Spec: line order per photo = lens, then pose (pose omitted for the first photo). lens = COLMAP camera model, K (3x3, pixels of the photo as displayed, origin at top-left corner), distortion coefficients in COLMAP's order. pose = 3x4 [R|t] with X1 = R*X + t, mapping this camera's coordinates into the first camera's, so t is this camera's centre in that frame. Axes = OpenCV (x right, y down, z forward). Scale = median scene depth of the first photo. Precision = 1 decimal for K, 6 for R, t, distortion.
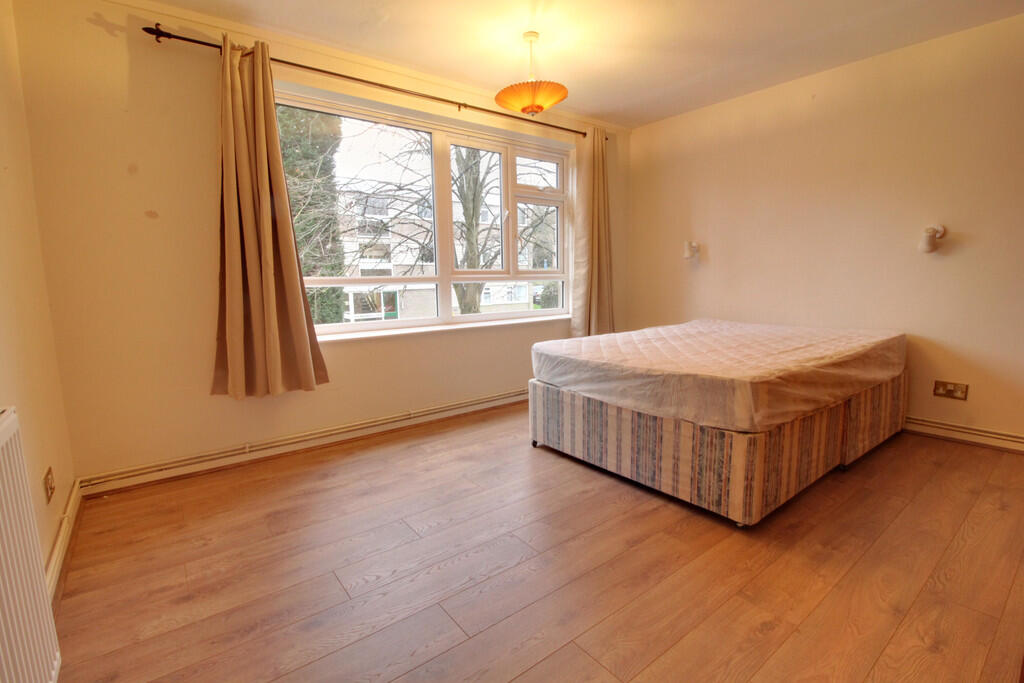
lens RADIAL K [[474.7, 0, 505.7], [0, 474.7, 331.3], [0, 0, 1]] dist [-0.010190, -0.005502]
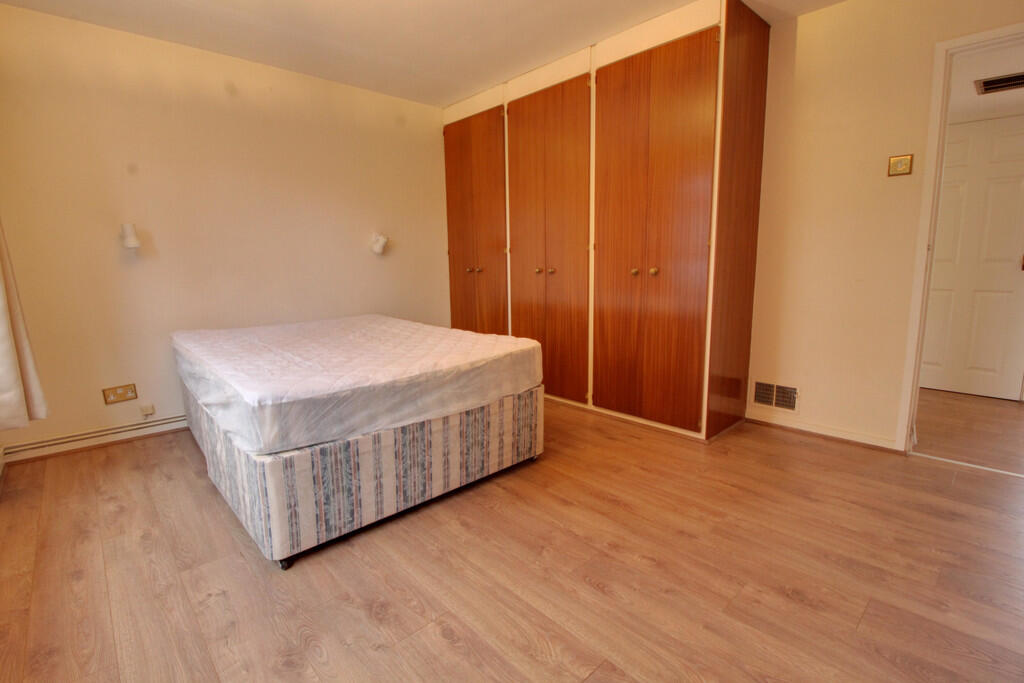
lens RADIAL K [[474.7, 0, 510.3], [0, 474.7, 338.7], [0, 0, 1]] dist [-0.010190, -0.005502]
pose [[-0.086696, -0.138234, 0.986598, -0.626623], [0.140957, 0.978662, 0.149508, -0.097821], [-0.986212, 0.152030, -0.065361, 0.926554]]
